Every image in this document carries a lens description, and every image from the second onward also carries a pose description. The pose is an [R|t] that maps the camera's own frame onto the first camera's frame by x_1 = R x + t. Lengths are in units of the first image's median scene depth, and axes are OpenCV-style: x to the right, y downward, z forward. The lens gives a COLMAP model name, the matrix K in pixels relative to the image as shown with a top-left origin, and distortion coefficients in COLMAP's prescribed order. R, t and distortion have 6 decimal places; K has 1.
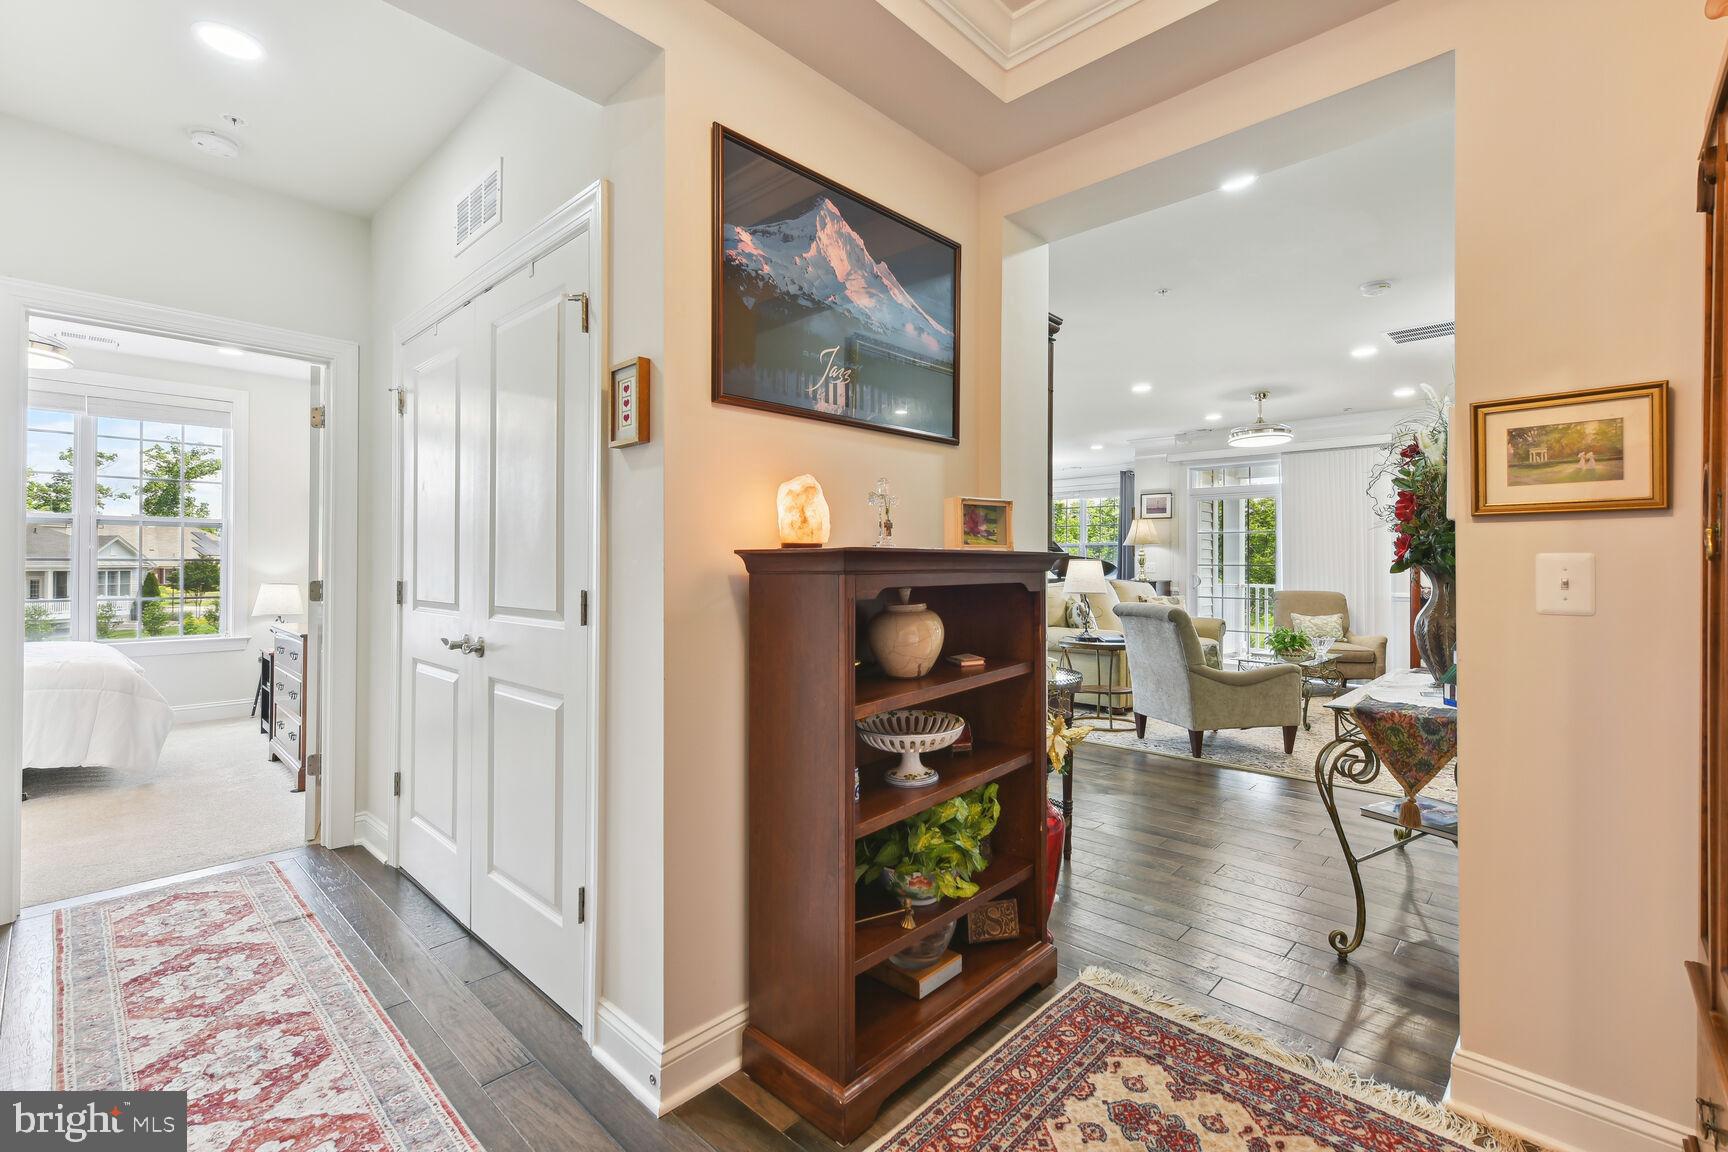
lens RADIAL K [[757.3, 0, 858.3], [0, 757.3, 551.8], [0, 0, 1]] dist [0.000665, -0.000147]
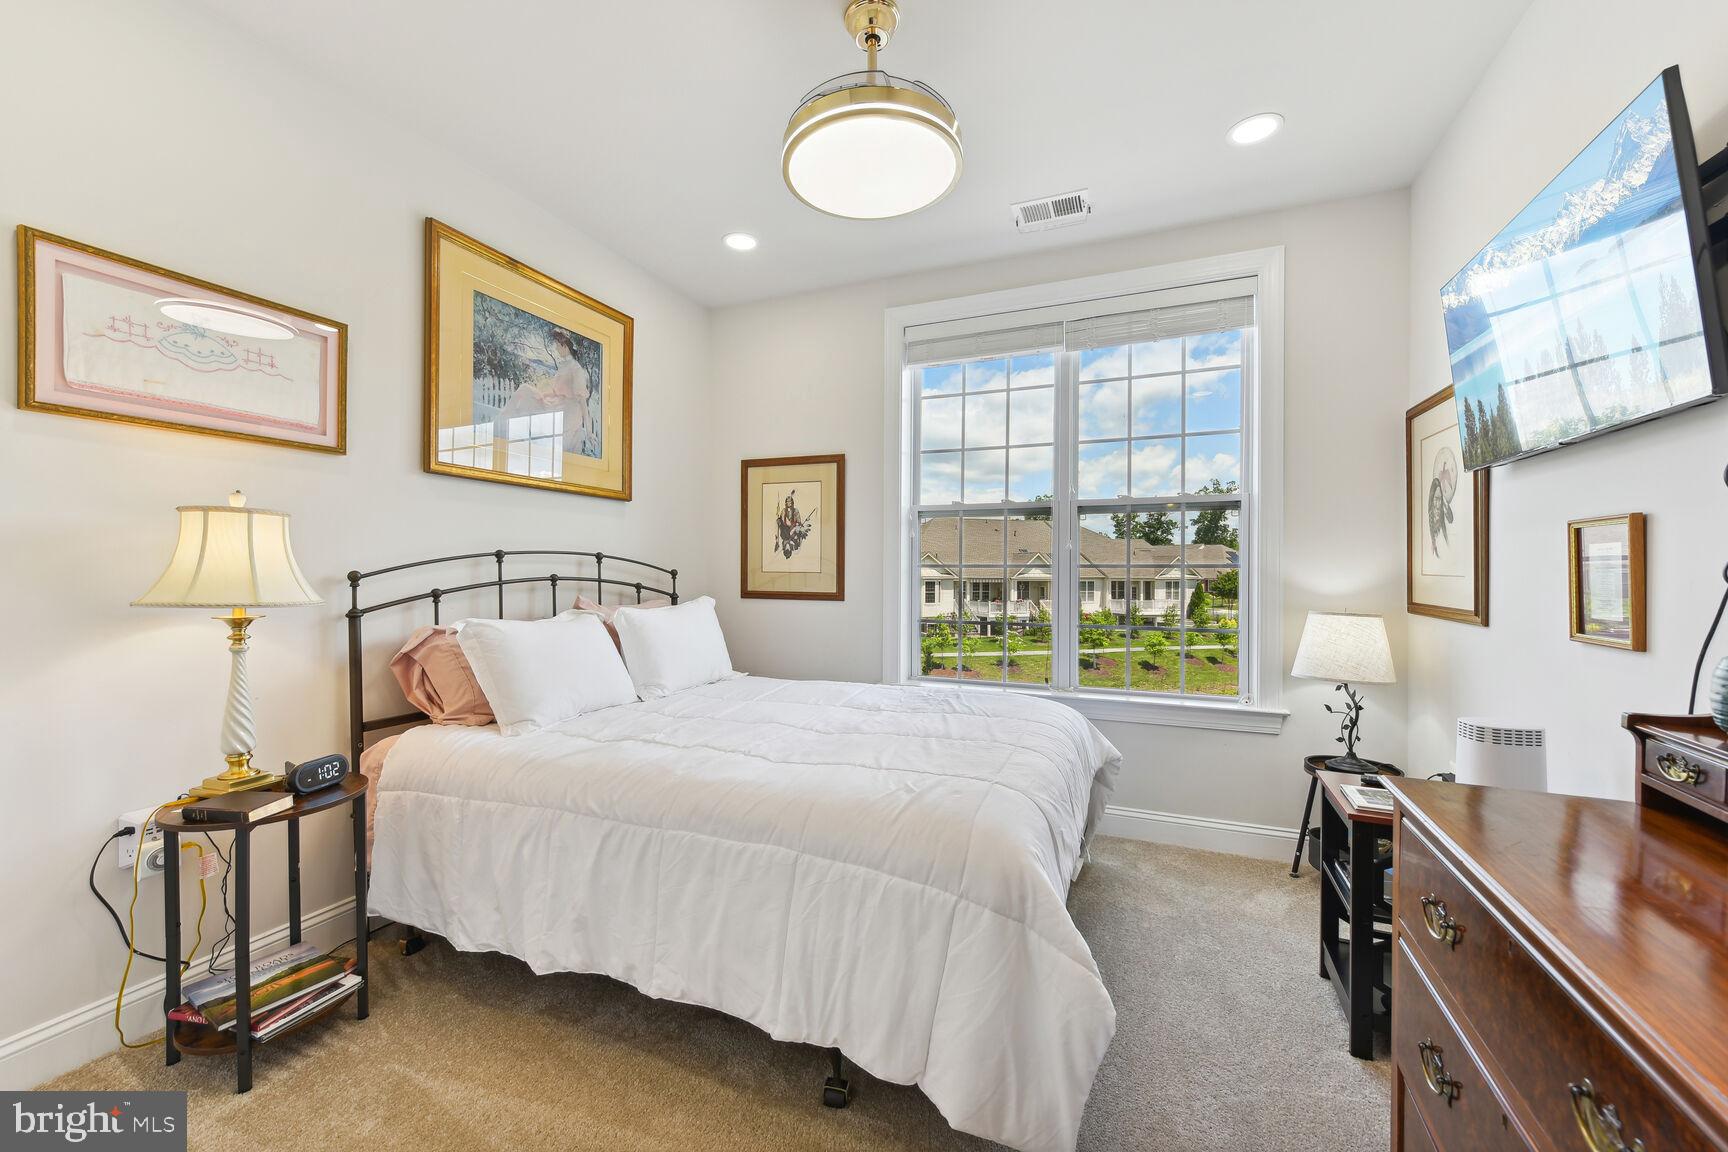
lens RADIAL K [[681.3, 0, 860.5], [0, 681.3, 573.8], [0, 0, 1]] dist [0.002936, -0.000185]
pose [[0.349083, 0.000679, -0.937092, -0.409415], [0.008877, 0.999952, 0.004031, 0.010666], [0.937050, -0.009726, 0.349060, 0.492697]]
